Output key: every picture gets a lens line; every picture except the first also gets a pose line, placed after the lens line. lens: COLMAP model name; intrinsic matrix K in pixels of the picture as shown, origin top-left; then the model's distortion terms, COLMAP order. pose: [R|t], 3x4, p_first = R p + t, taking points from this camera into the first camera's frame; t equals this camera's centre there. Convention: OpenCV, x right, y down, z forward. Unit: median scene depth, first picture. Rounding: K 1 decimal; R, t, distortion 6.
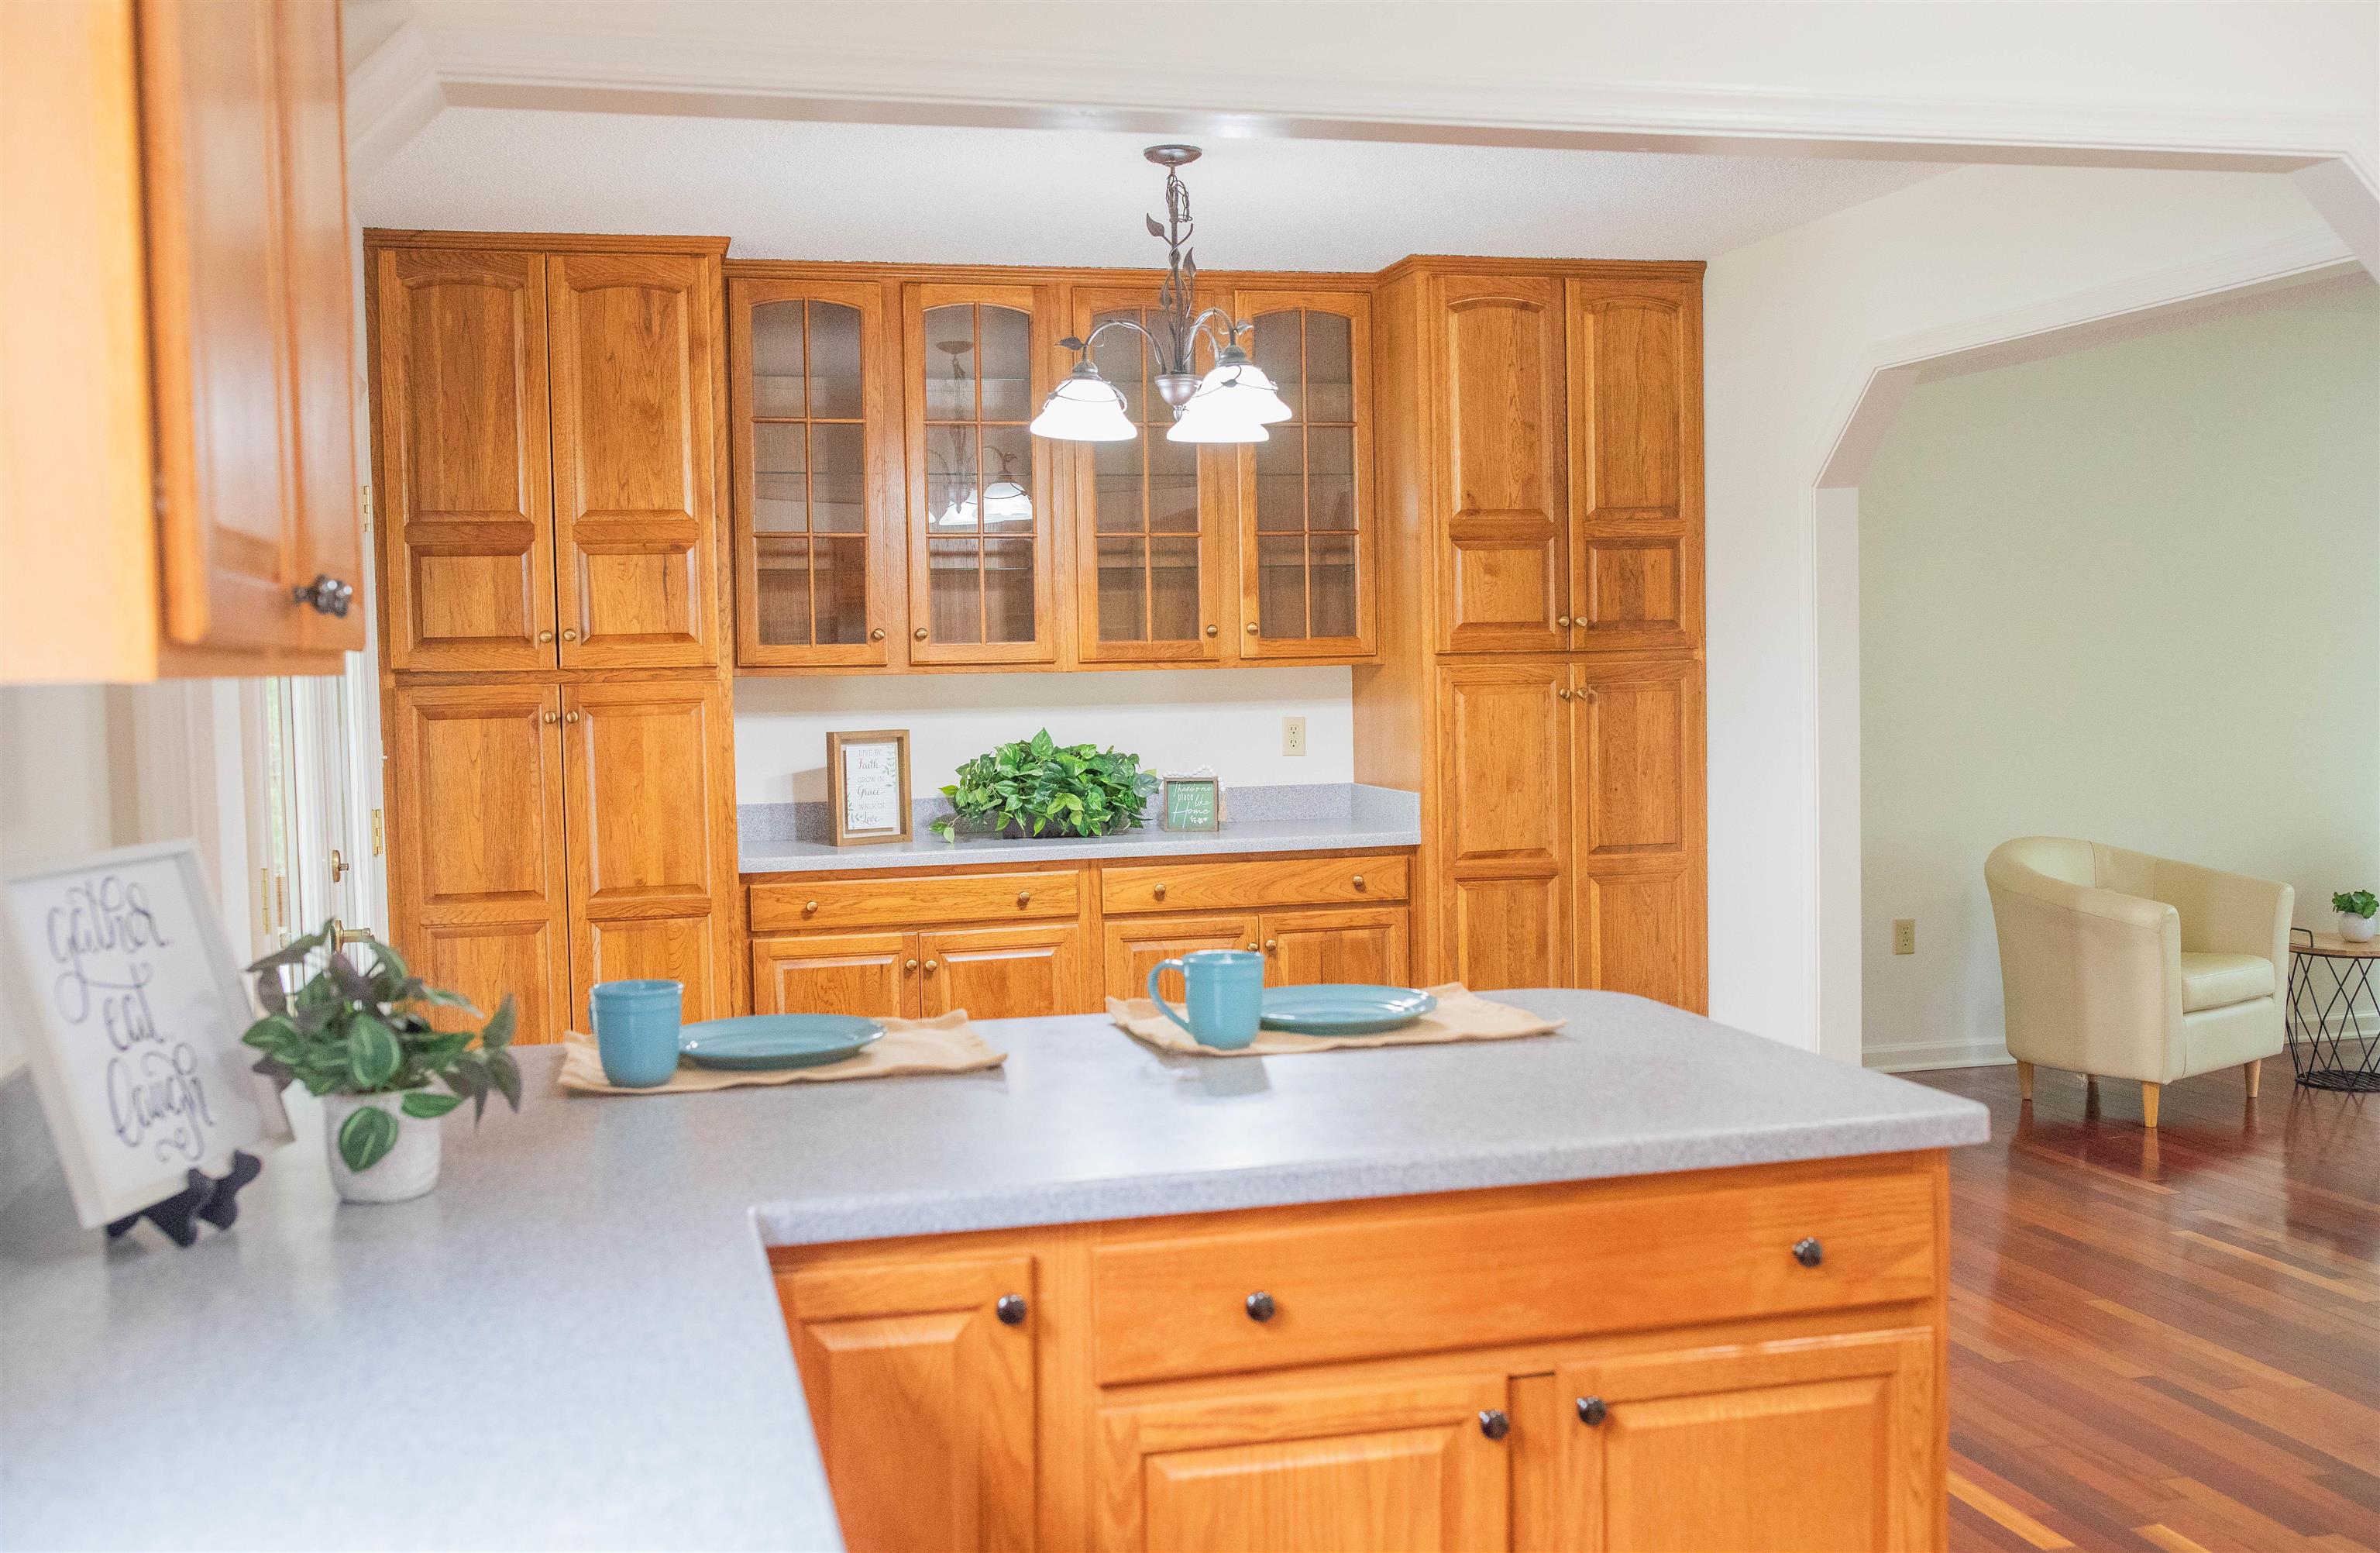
lens RADIAL K [[2383.2, 0, 1190.0], [0, 2383.2, 776.5], [0, 0, 1]] dist [0.014952, 0.002581]
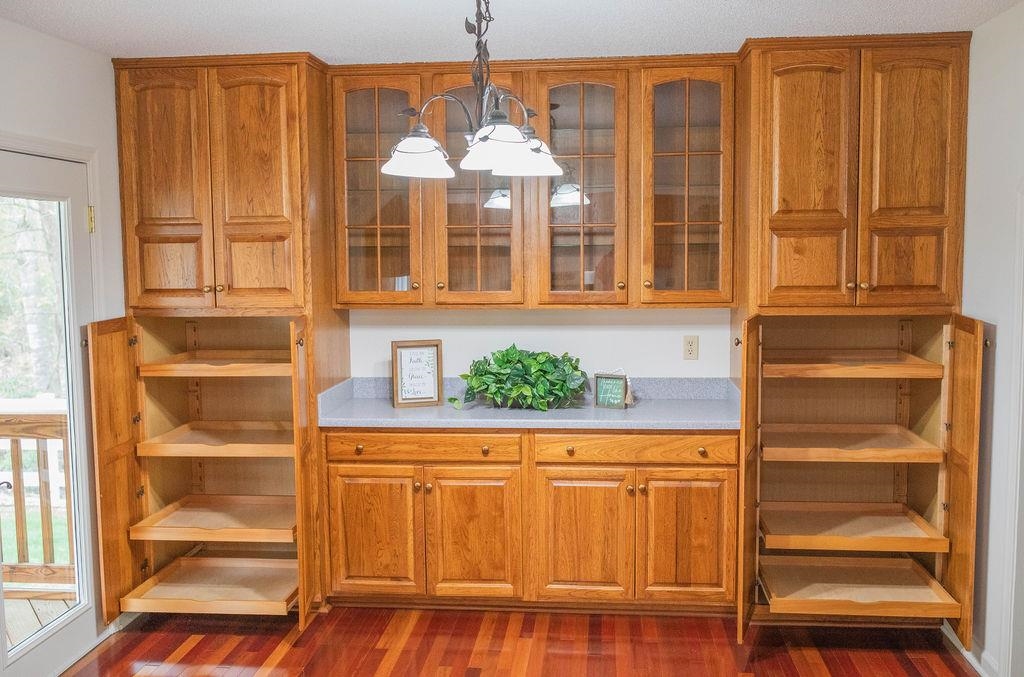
lens RADIAL K [[1011.8, 0, 512.0], [0, 1011.8, 338.5], [0, 0, 1]] dist [0.001581, 0.004770]
pose [[0.938322, 0.041745, -0.343233, 0.178220], [-0.023941, 0.998147, 0.055949, -0.063193], [0.344932, -0.044281, 0.937582, 0.345595]]
